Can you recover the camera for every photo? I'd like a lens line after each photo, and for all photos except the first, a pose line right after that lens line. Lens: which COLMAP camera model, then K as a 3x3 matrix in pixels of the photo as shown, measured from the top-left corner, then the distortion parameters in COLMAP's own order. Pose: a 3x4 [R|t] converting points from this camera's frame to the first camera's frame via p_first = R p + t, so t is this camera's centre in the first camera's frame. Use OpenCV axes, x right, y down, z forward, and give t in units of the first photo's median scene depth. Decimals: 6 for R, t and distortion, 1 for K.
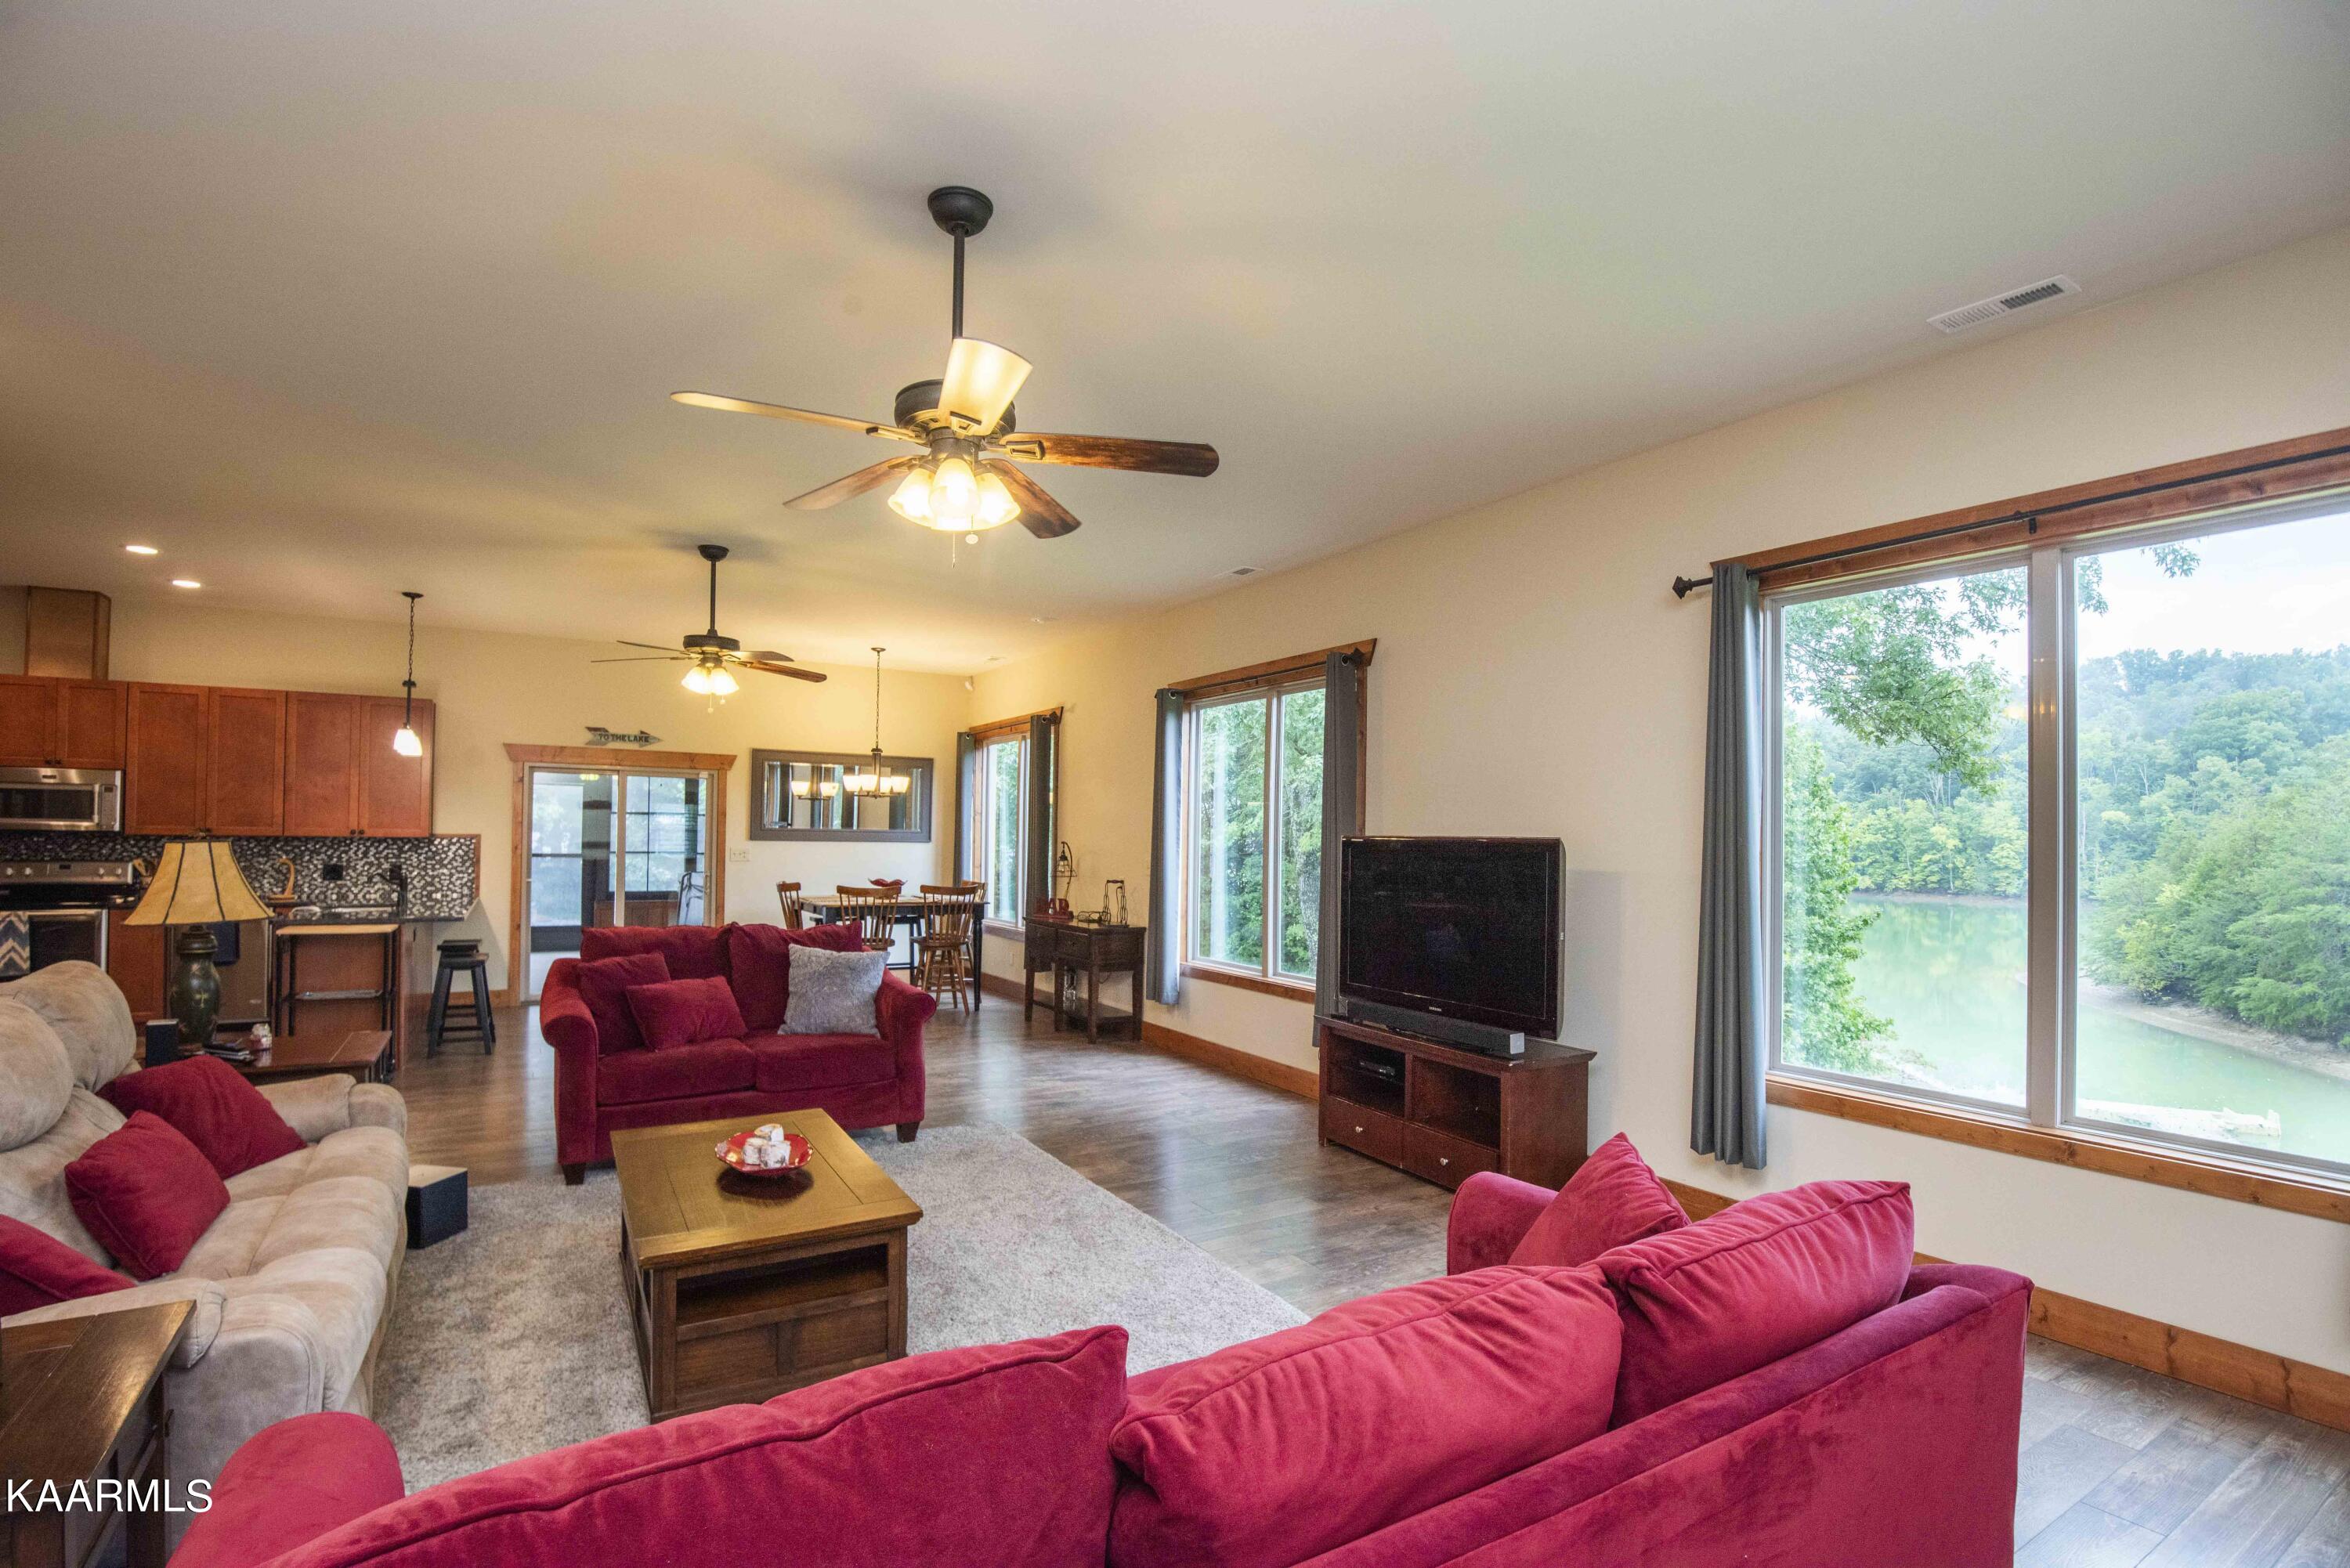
lens RADIAL K [[1079.8, 0, 1168.7], [0, 1079.8, 824.0], [0, 0, 1]] dist [-0.018533, -0.011588]
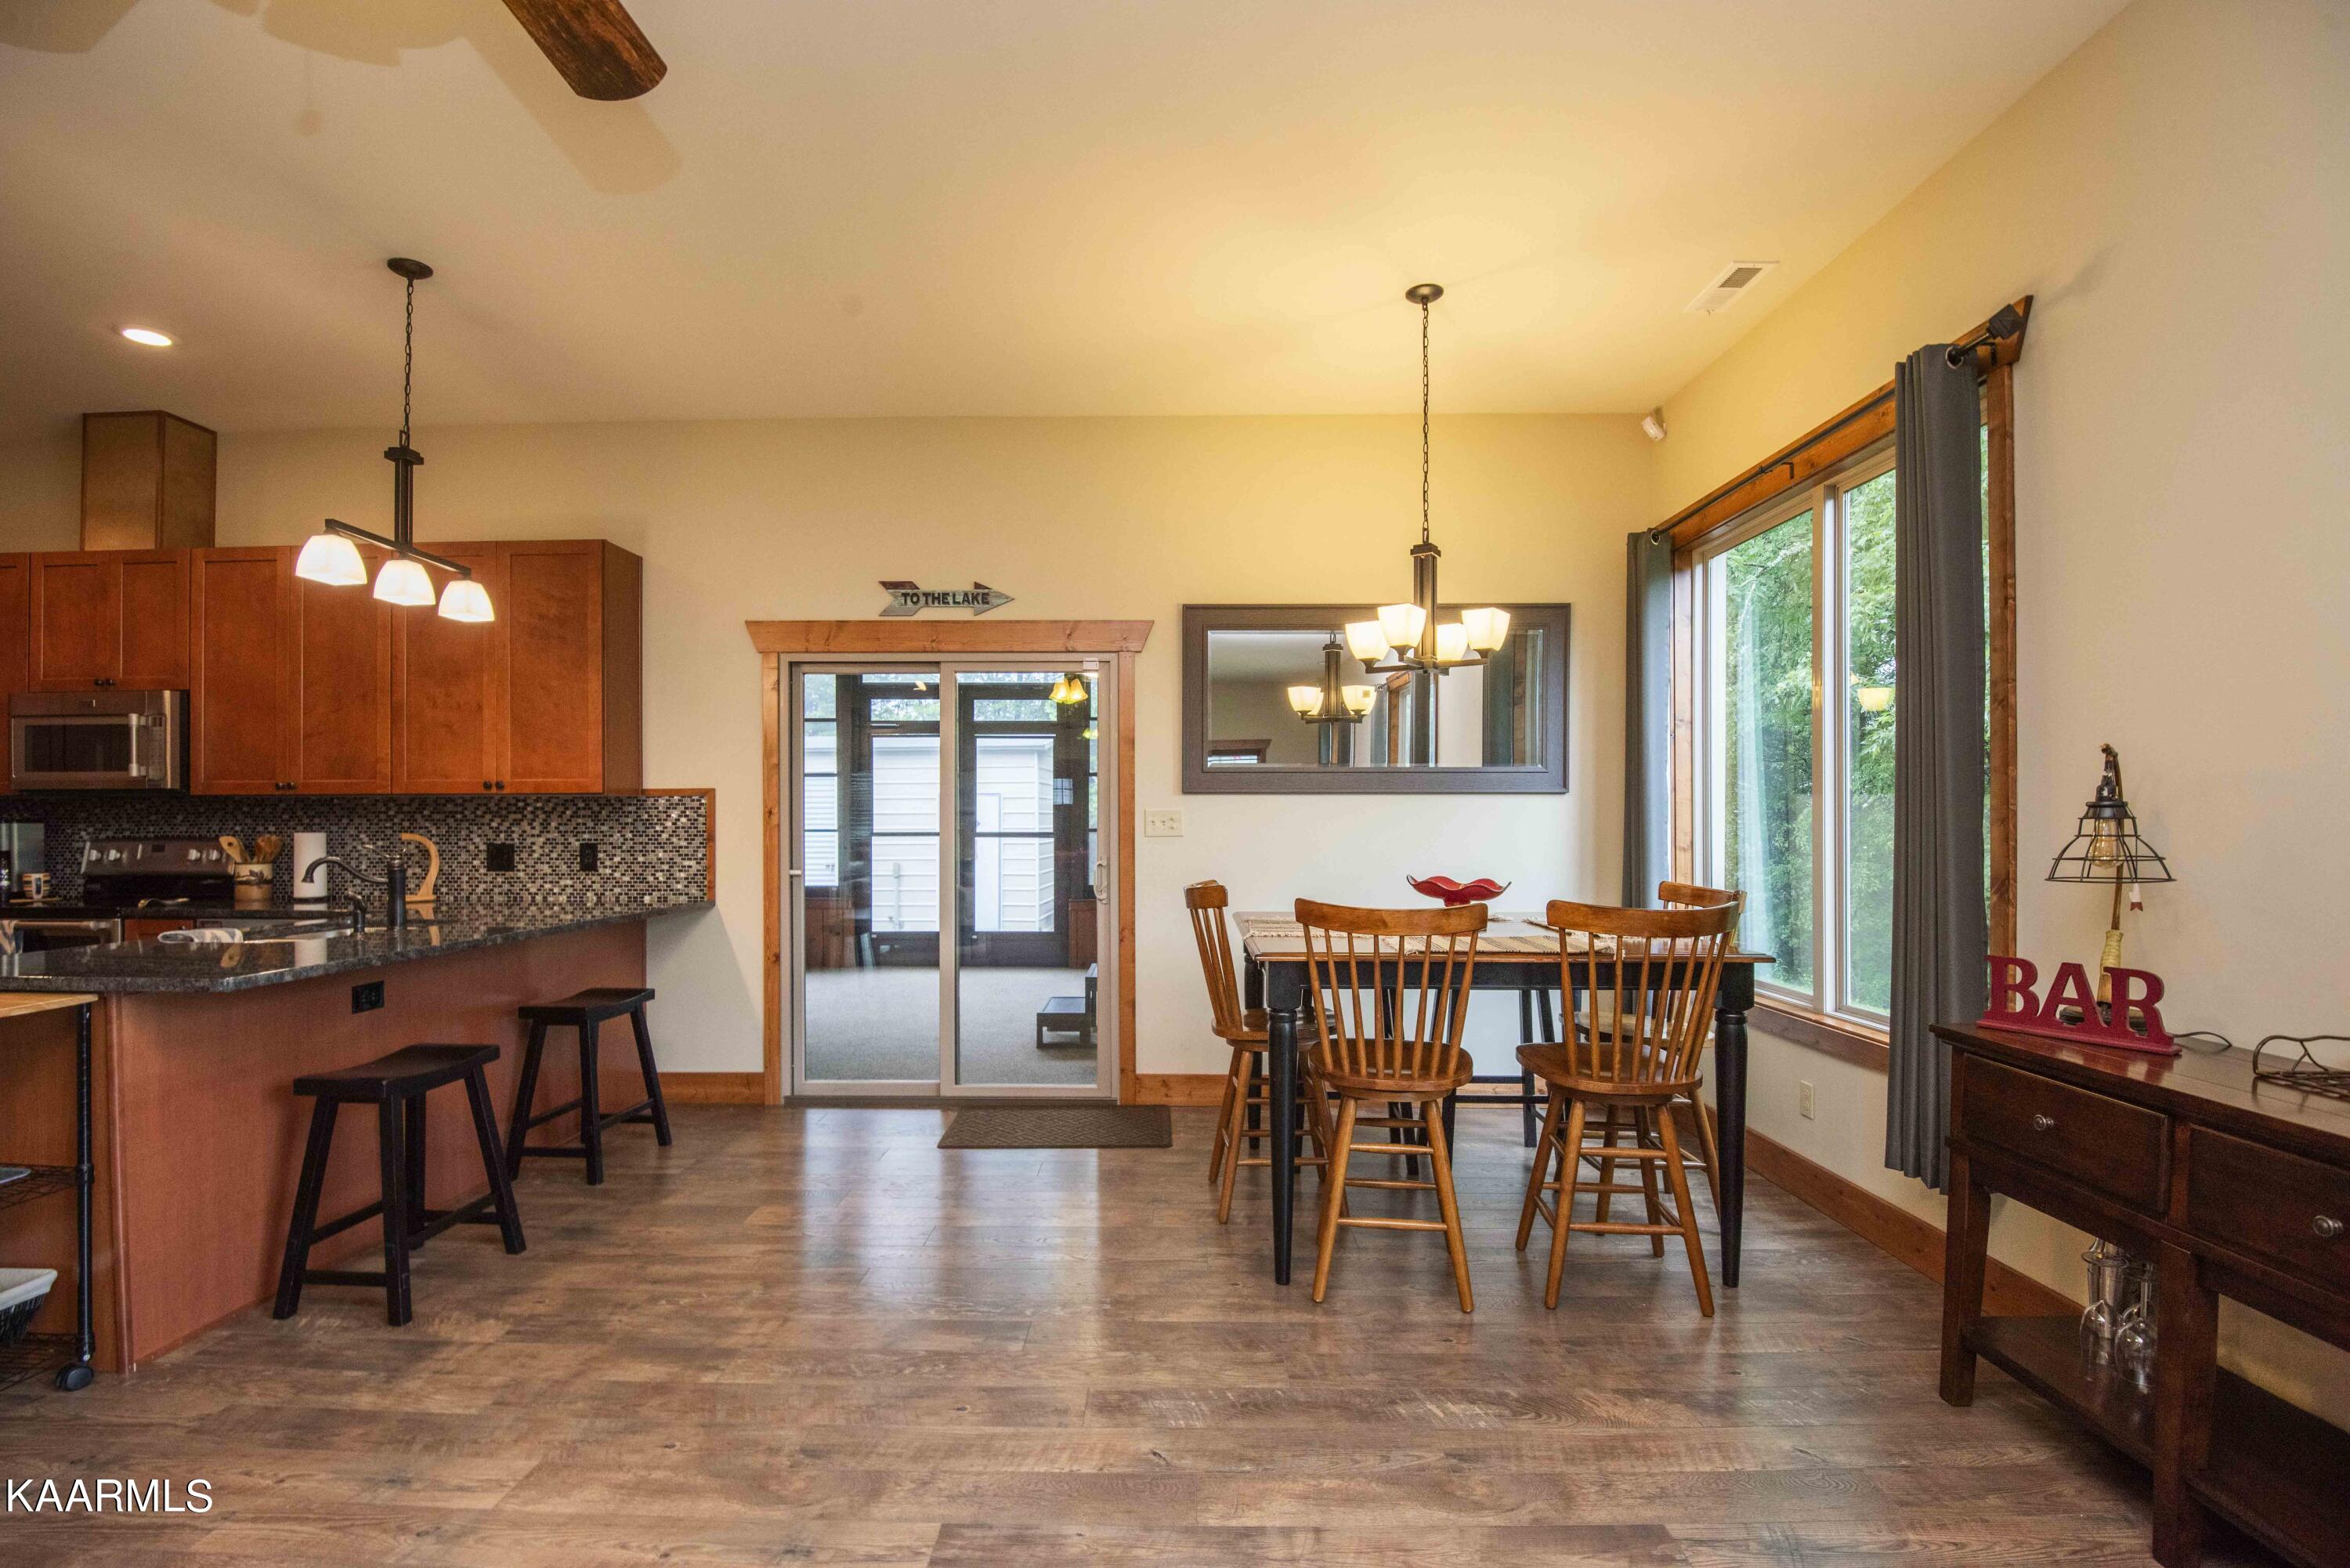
lens RADIAL K [[1079.8, 0, 1163.4], [0, 1079.8, 822.1], [0, 0, 1]] dist [-0.018533, -0.011588]
pose [[0.845108, -0.014883, -0.534388, -0.167598], [0.019336, 0.999809, 0.002734, 0.032427], [0.534246, -0.012643, 0.845235, 0.716987]]
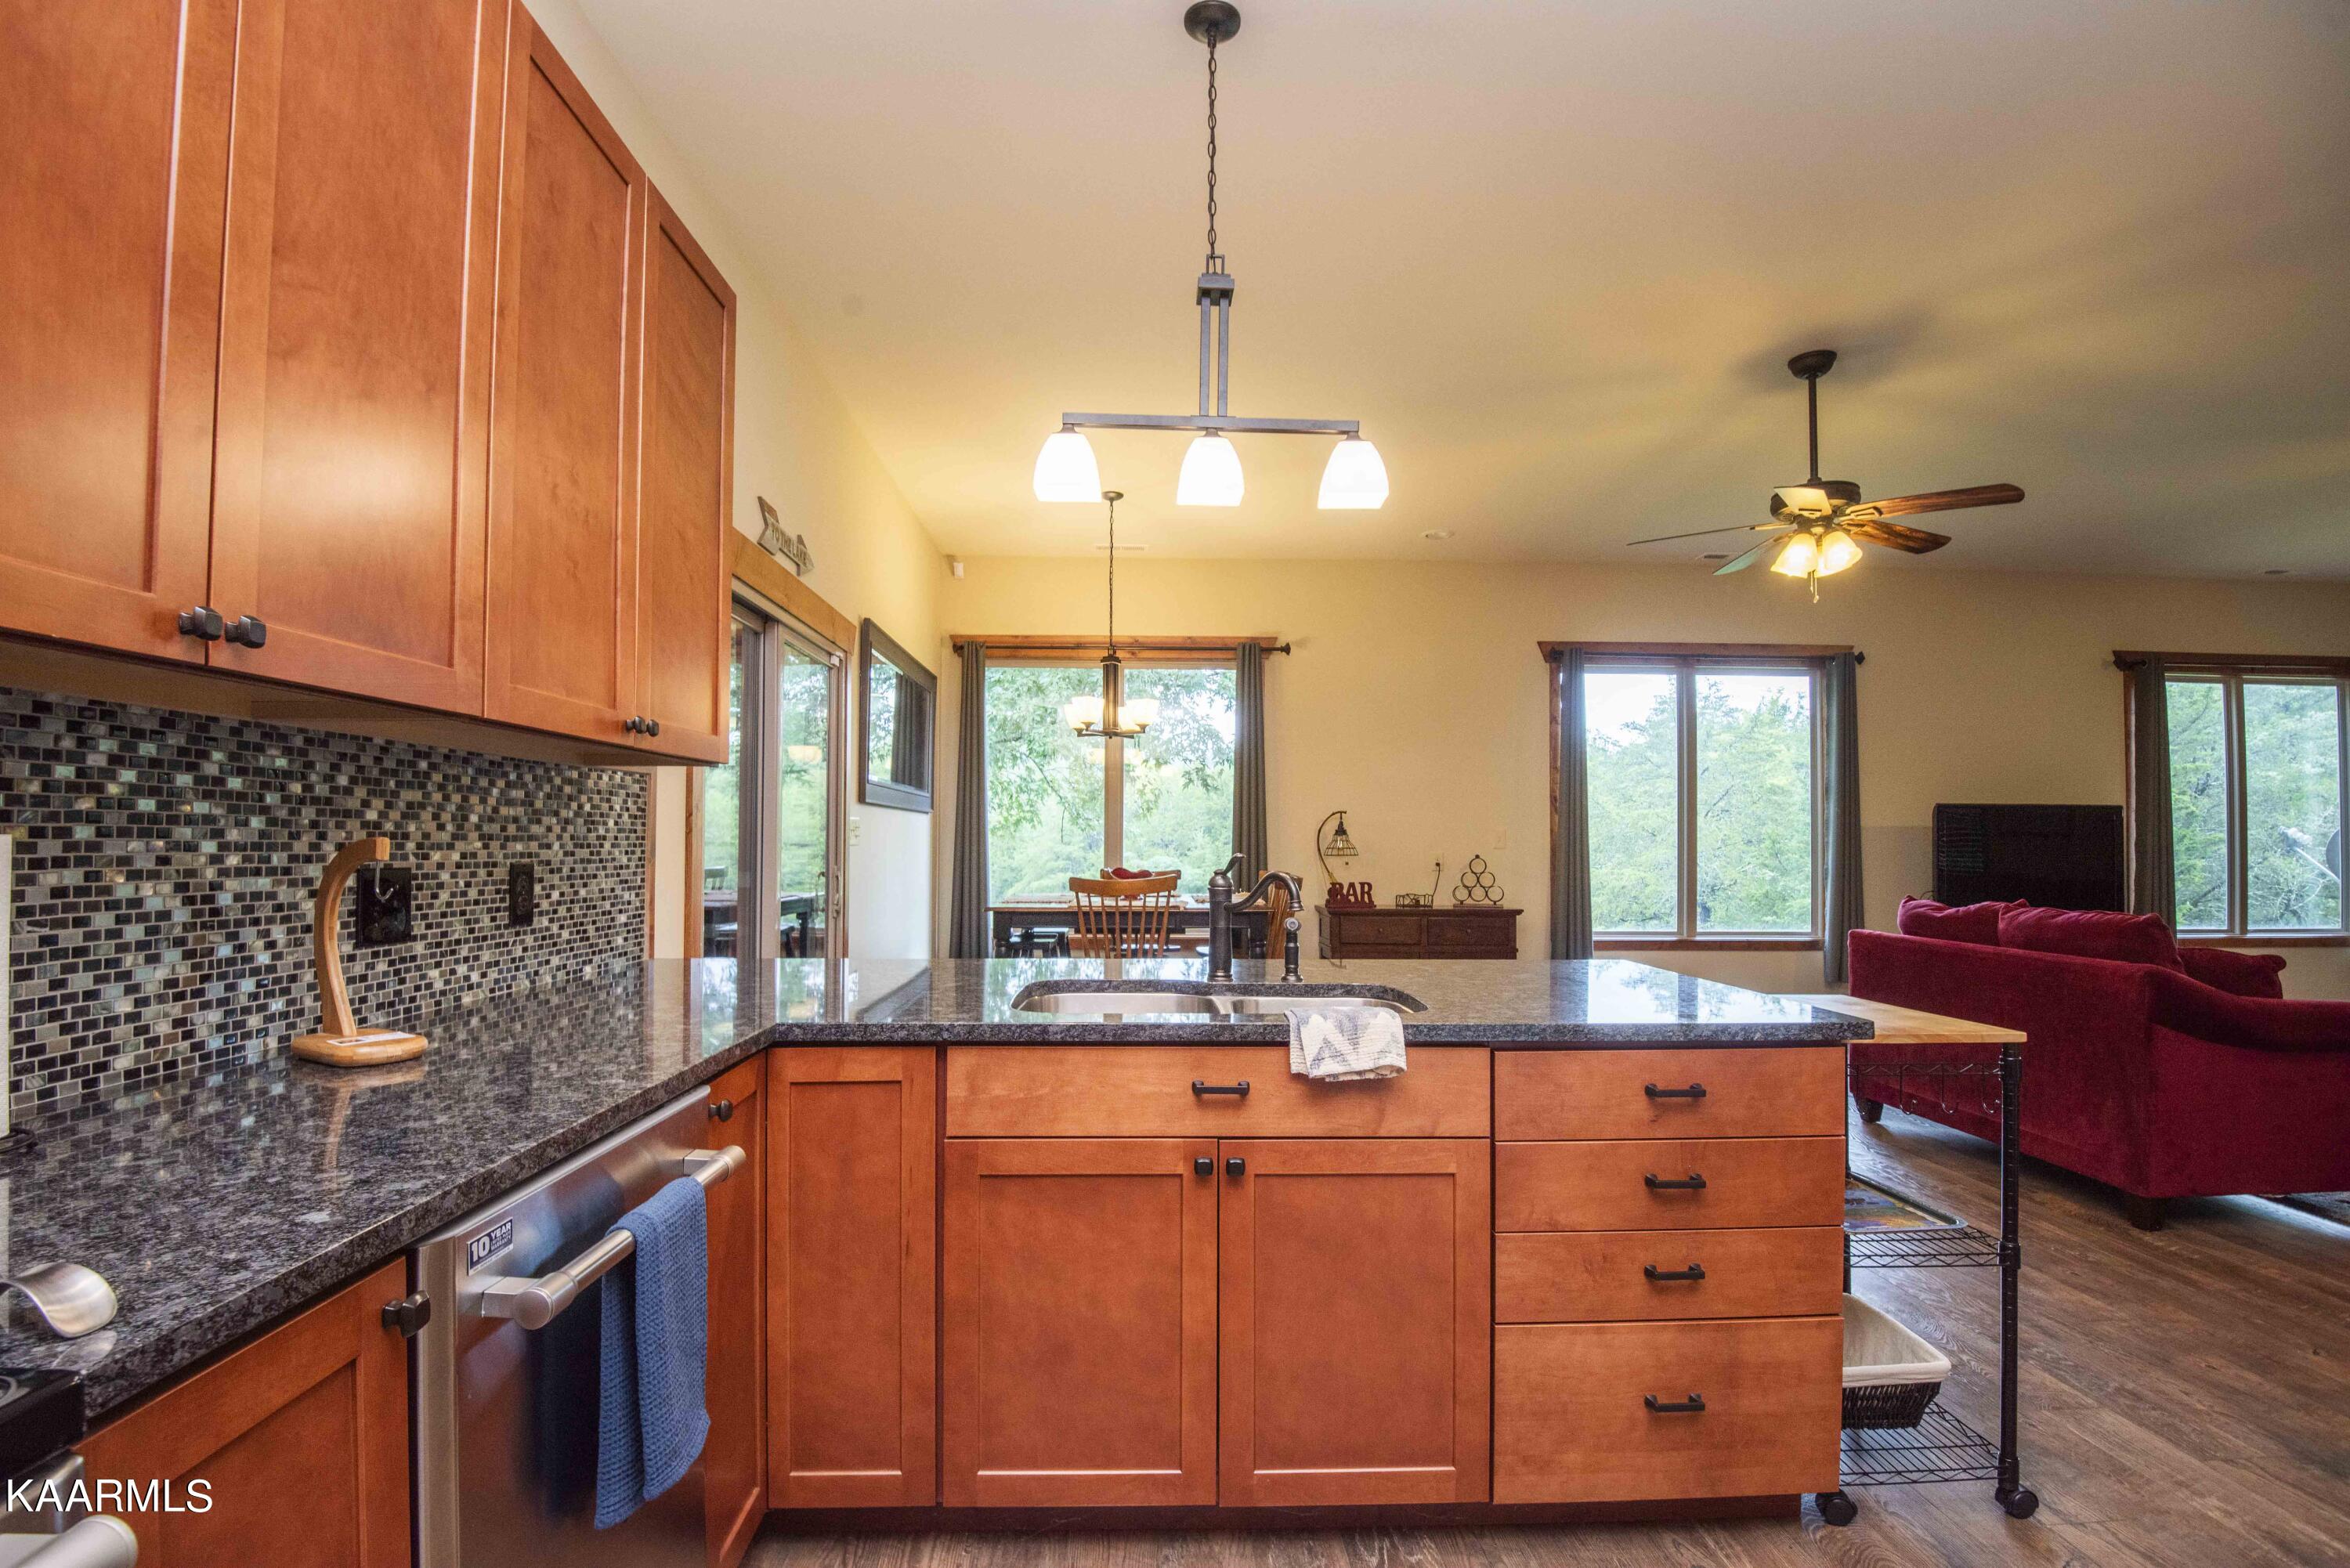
lens RADIAL K [[1079.8, 0, 1170.4], [0, 1079.8, 831.1], [0, 0, 1]] dist [-0.018533, -0.011588]
pose [[0.491127, -0.003062, 0.871082, -0.919774], [-0.008490, 0.999930, 0.008301, 0.028182], [-0.871046, -0.011472, 0.491067, 0.780760]]
